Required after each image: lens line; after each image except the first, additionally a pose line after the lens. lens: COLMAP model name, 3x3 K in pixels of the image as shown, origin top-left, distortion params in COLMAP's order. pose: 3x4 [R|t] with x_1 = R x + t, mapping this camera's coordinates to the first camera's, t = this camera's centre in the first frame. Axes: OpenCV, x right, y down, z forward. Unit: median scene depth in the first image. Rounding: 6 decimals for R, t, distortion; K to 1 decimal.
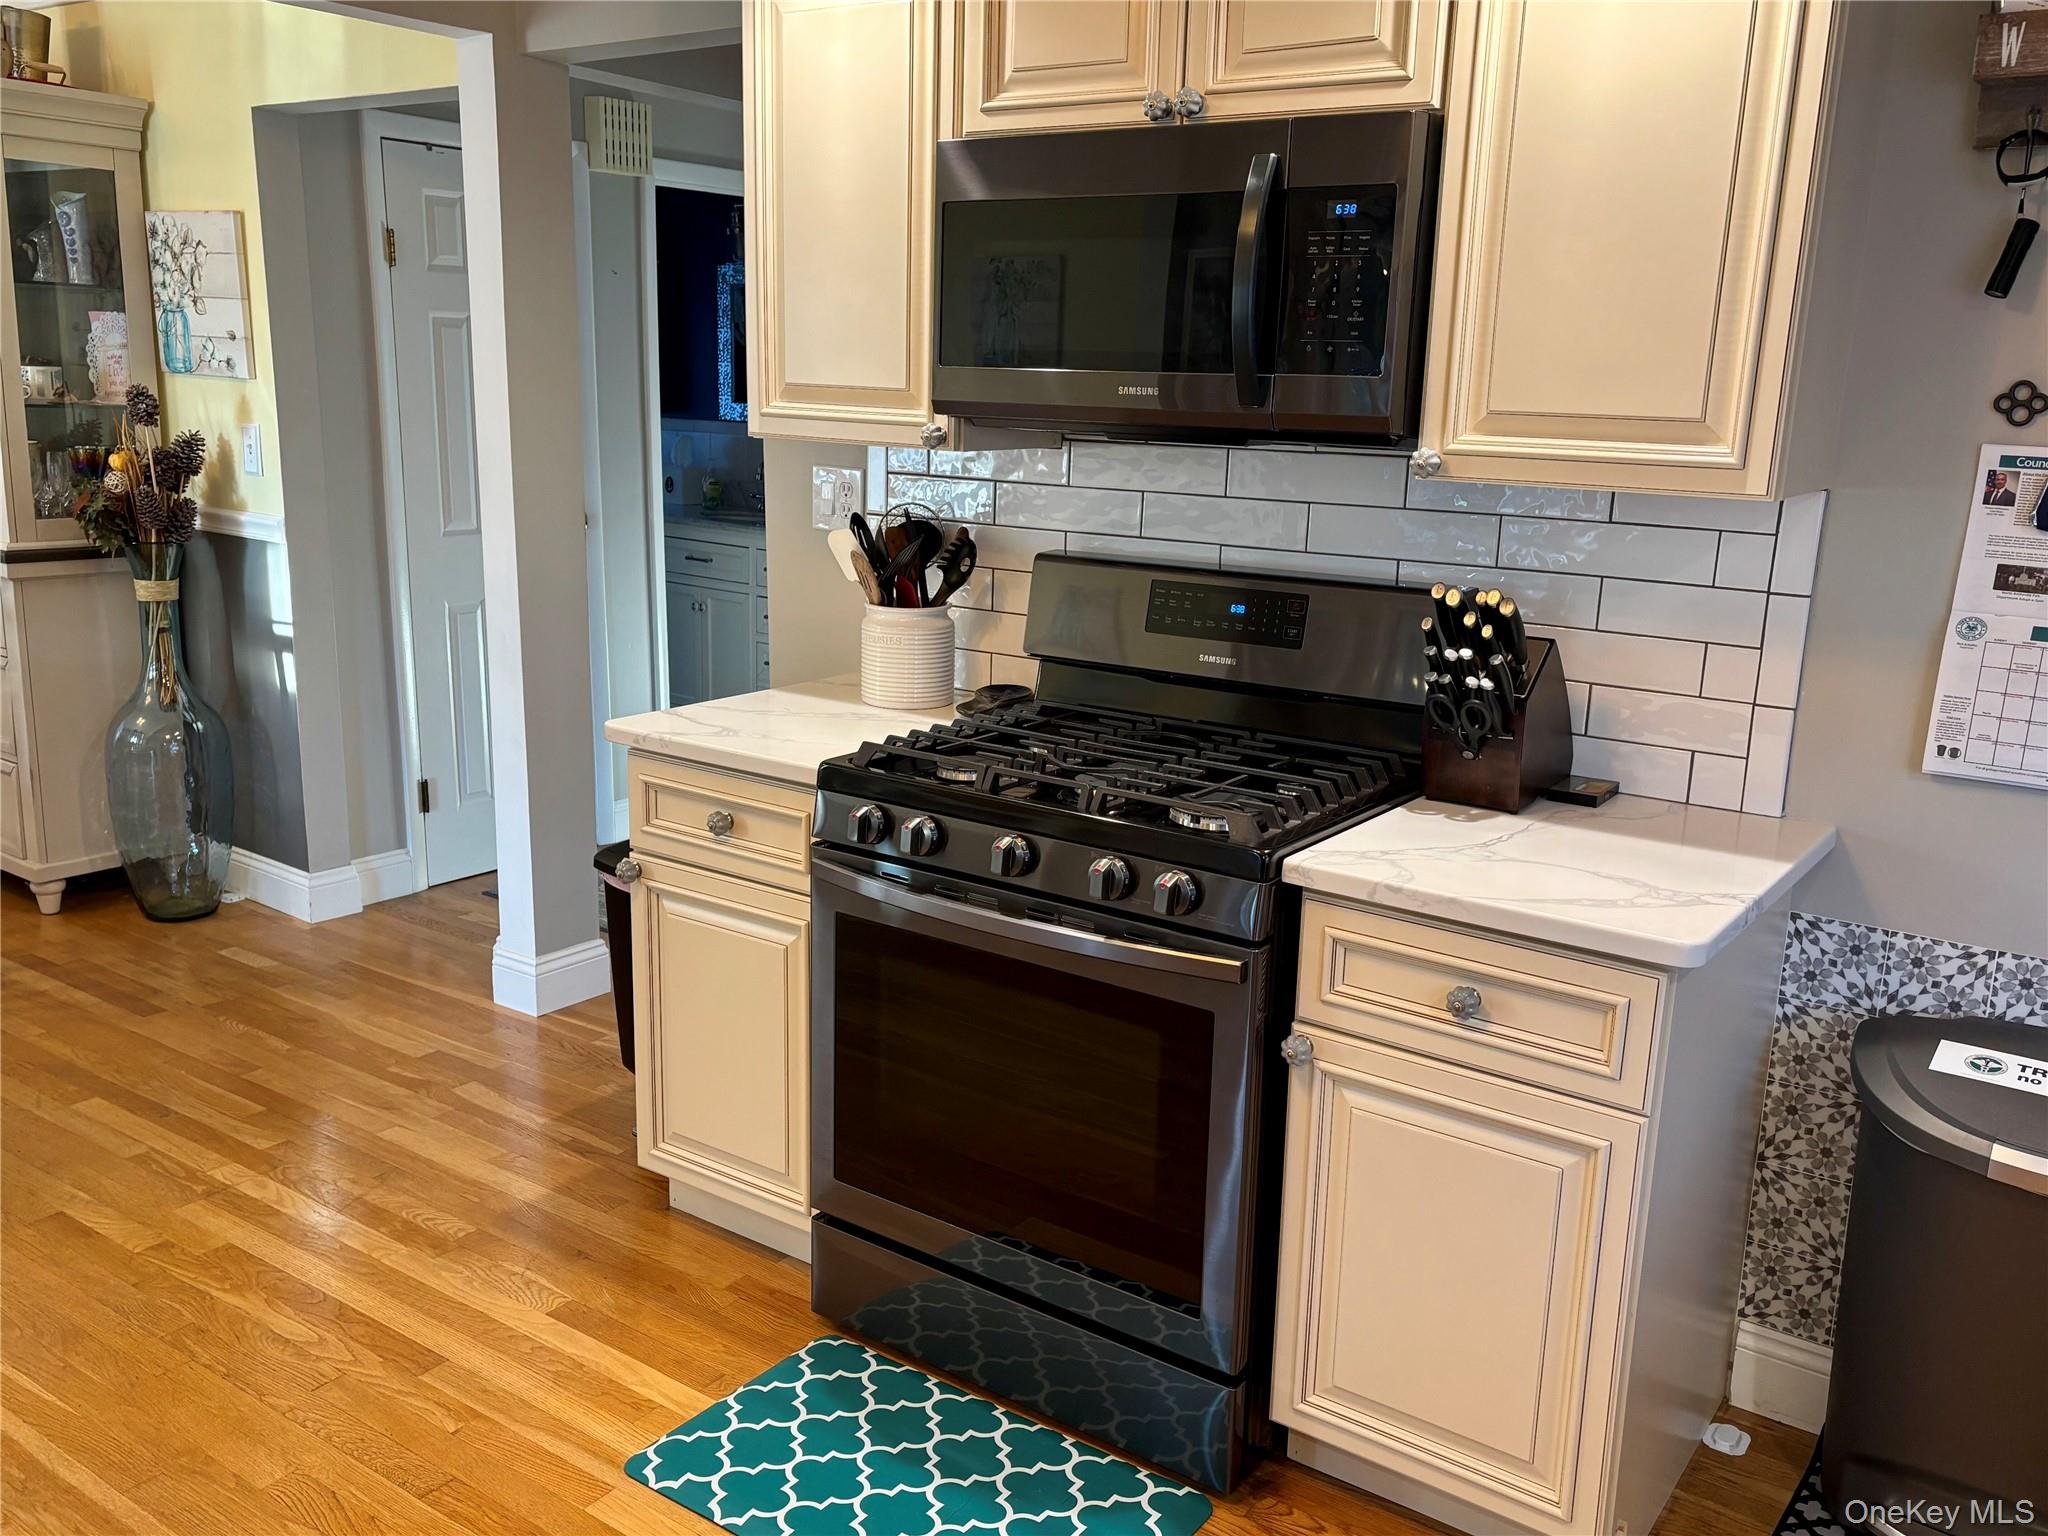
lens RADIAL K [[1714.1, 0, 1023.4], [0, 1714.1, 786.8], [0, 0, 1]] dist [0.028469, -0.046955]
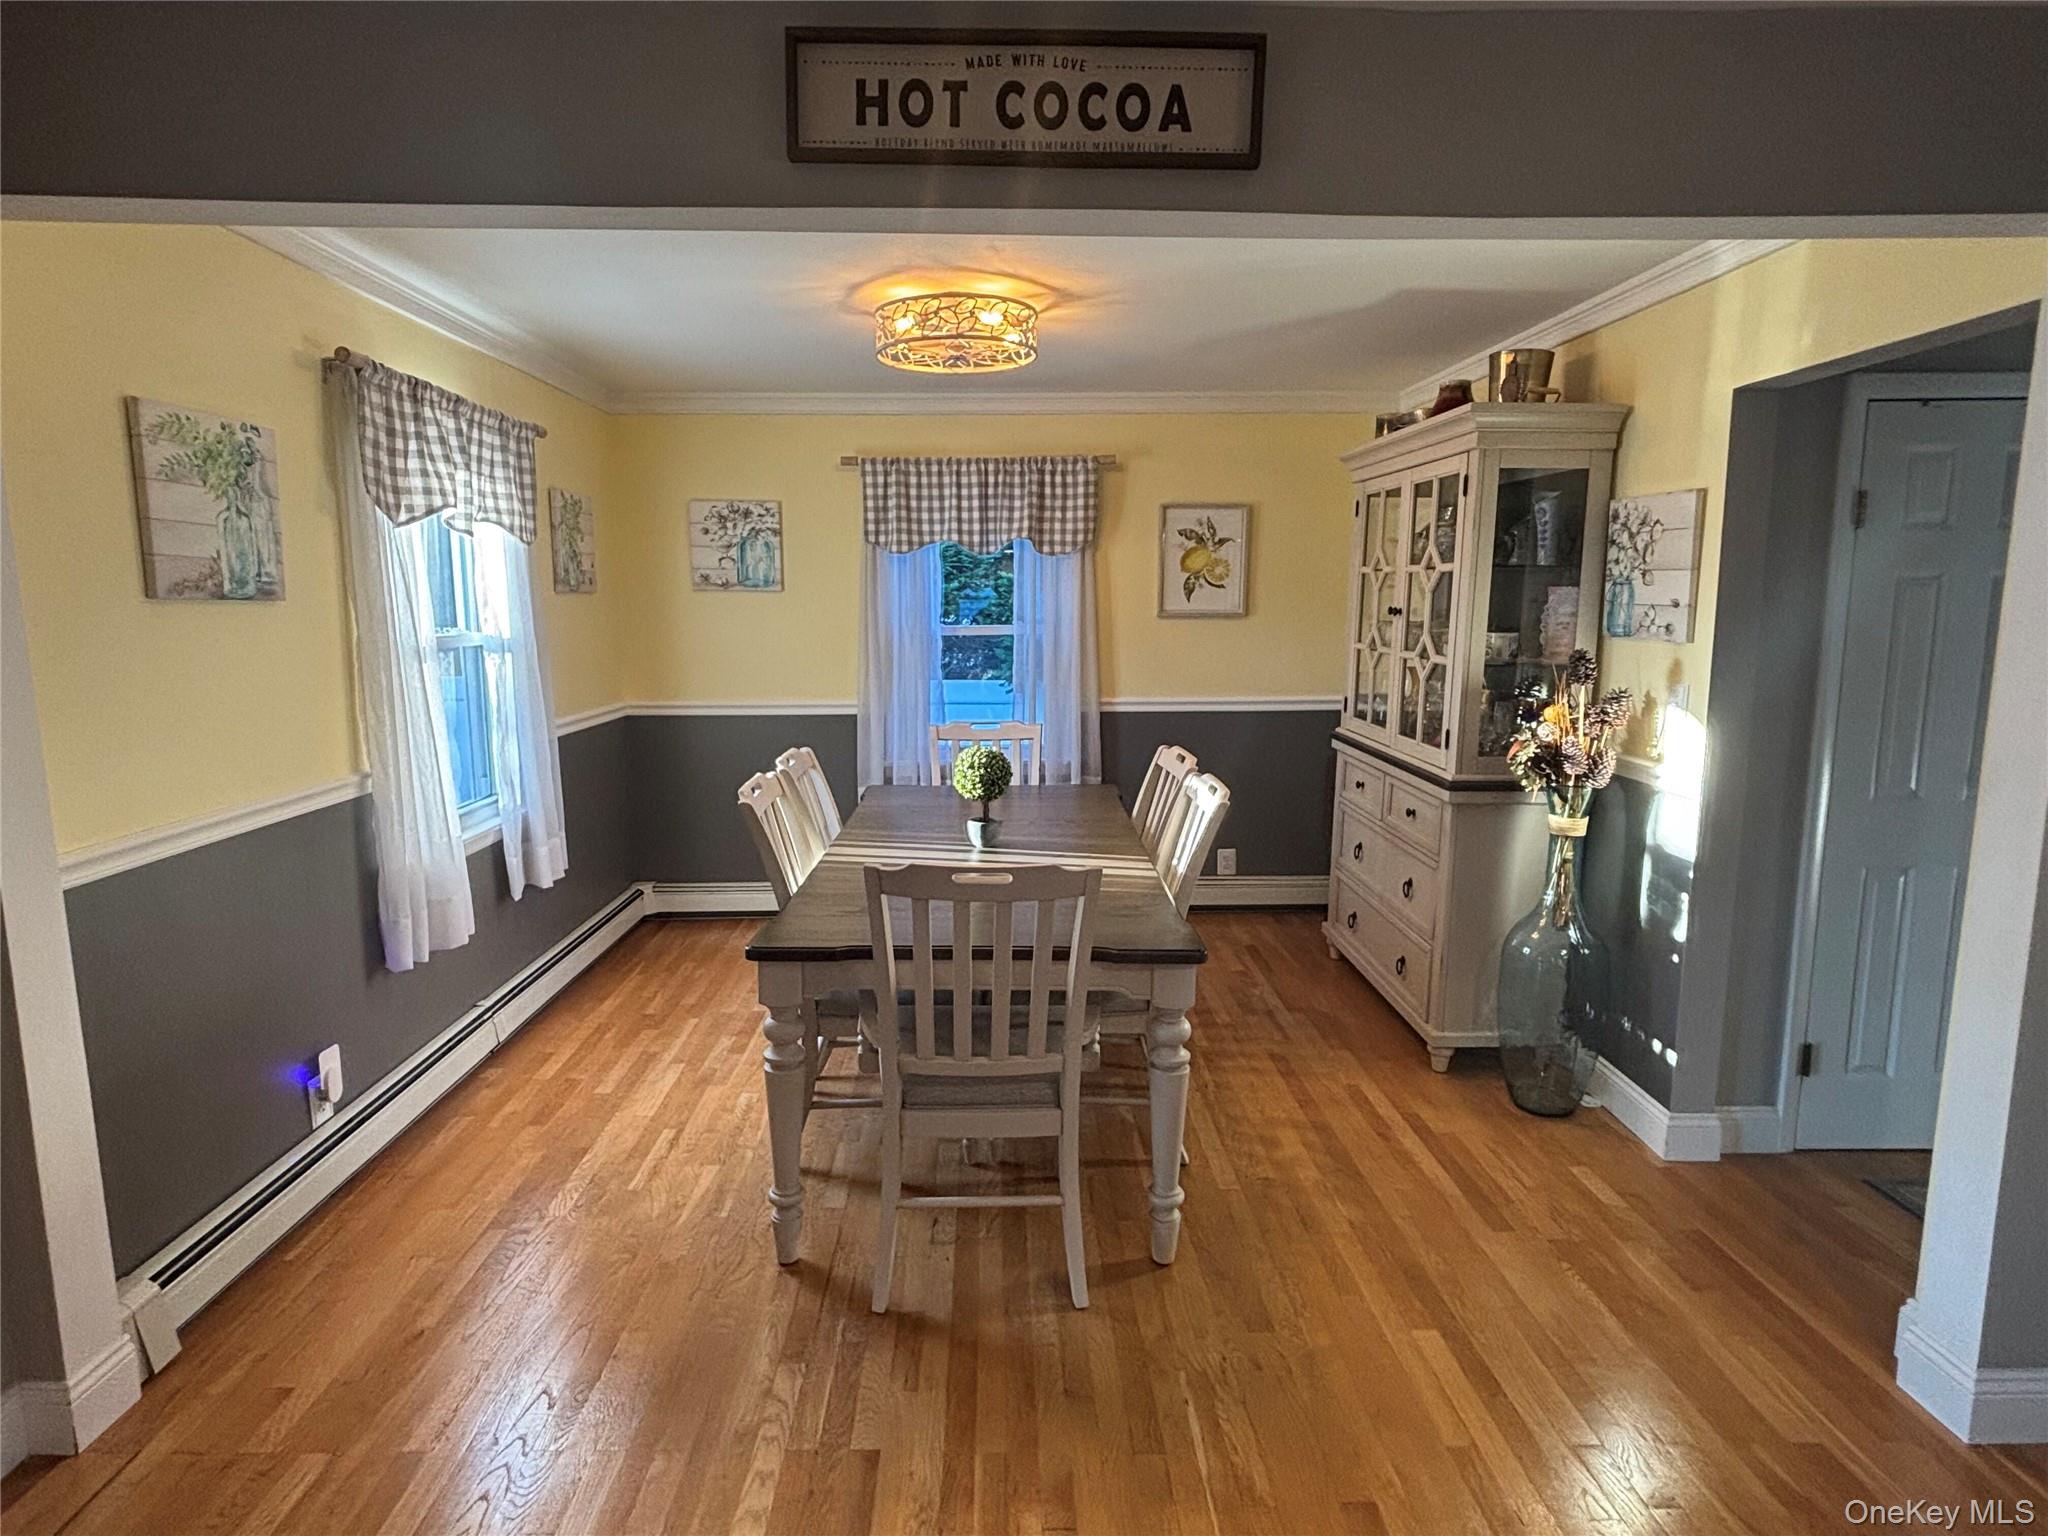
lens RADIAL K [[1067.1, 0, 1028.0], [0, 1067.1, 773.5], [0, 0, 1]] dist [0.001511, 0.000734]
pose [[0.597301, 0.094540, -0.796426, -0.155111], [-0.165002, 0.986271, -0.006672, -0.083507], [0.784860, 0.135397, 0.604700, 0.283598]]
